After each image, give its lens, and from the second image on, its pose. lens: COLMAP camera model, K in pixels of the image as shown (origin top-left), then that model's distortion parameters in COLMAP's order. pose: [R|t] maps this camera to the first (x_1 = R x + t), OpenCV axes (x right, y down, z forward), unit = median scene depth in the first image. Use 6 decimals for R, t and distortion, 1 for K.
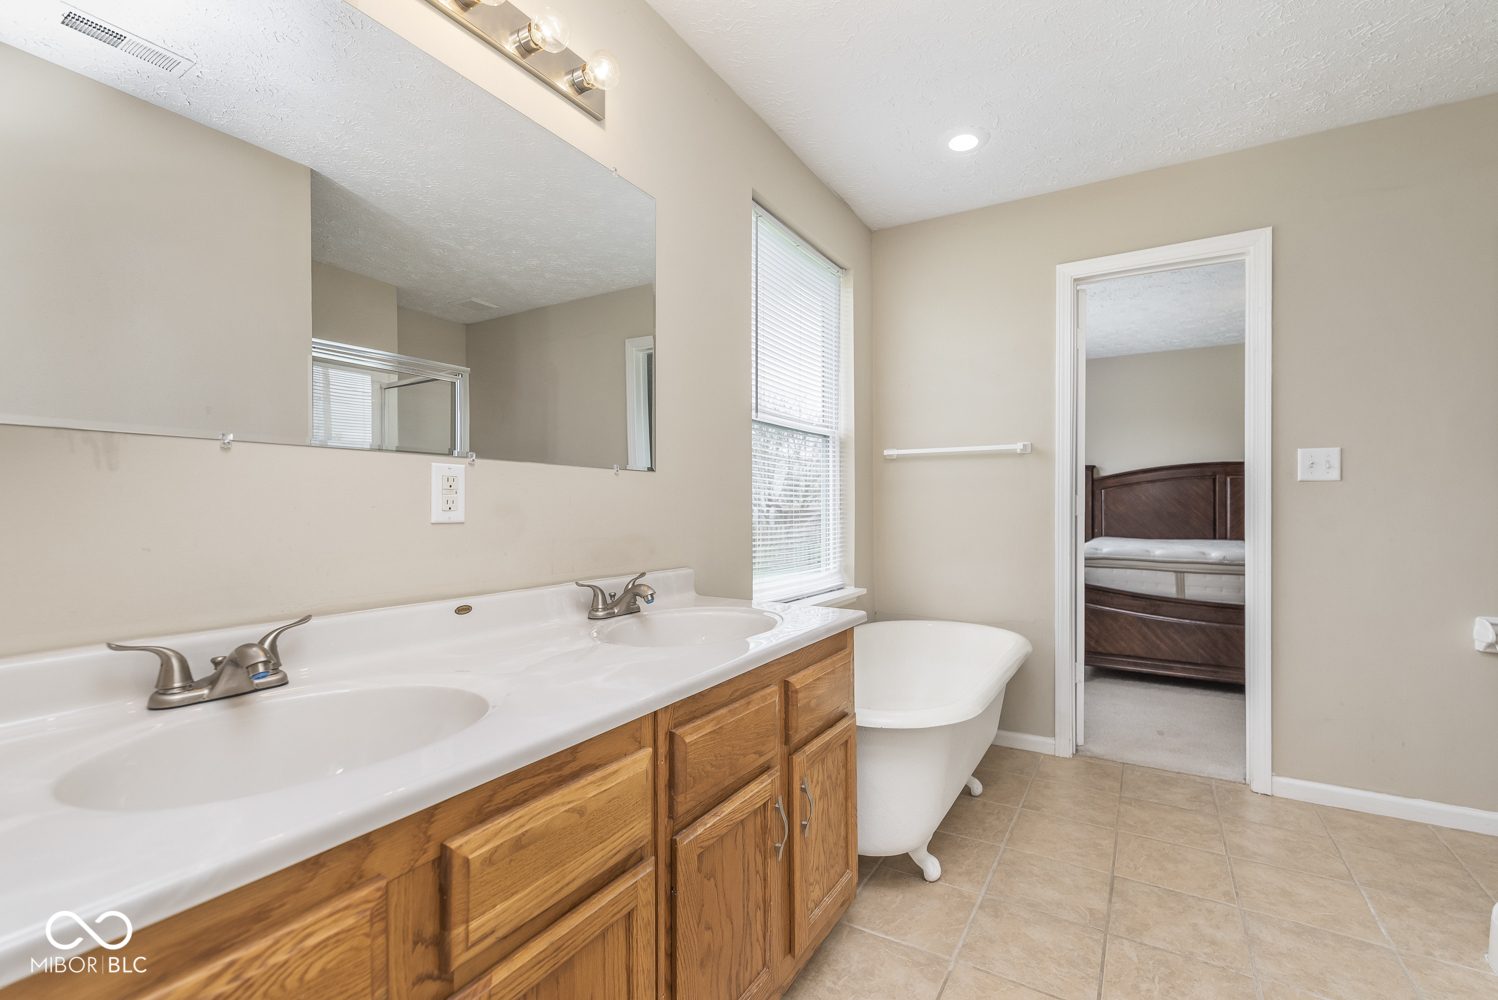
lens RADIAL K [[658.3, 0, 754.7], [0, 658.3, 505.9], [0, 0, 1]] dist [0.000941, 0.000032]
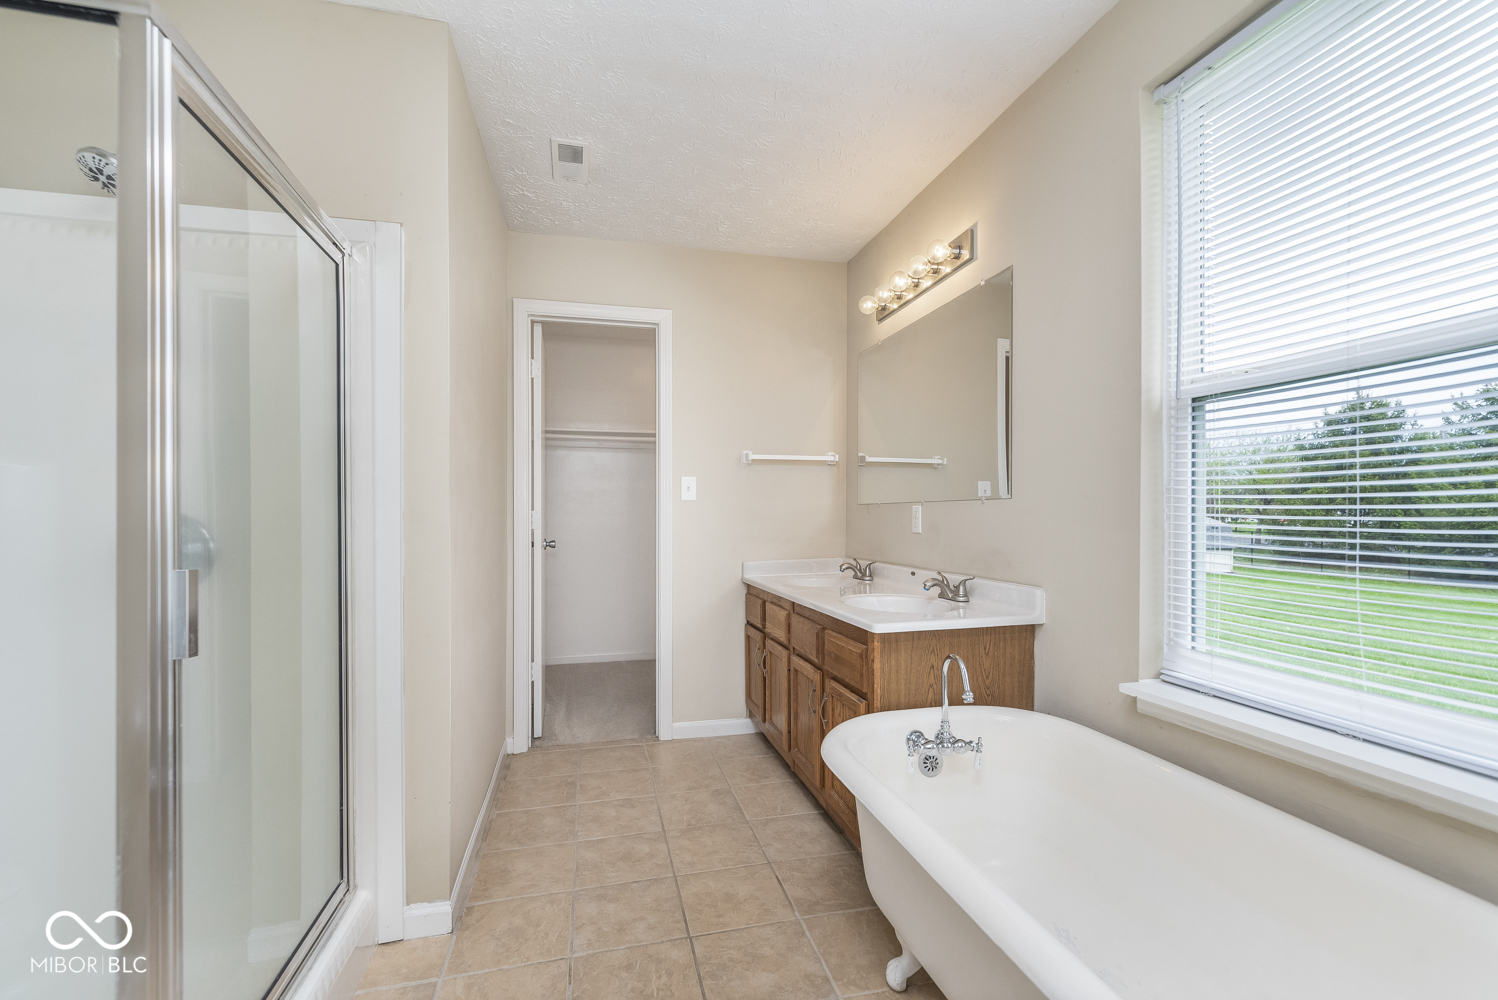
lens RADIAL K [[658.3, 0, 754.7], [0, 658.3, 505.9], [0, 0, 1]] dist [0.000941, 0.000032]
pose [[-0.711121, -0.016028, -0.702887, 1.524327], [-0.001005, 0.999762, -0.021781, -0.017877], [0.703069, -0.014782, -0.710968, 2.287771]]
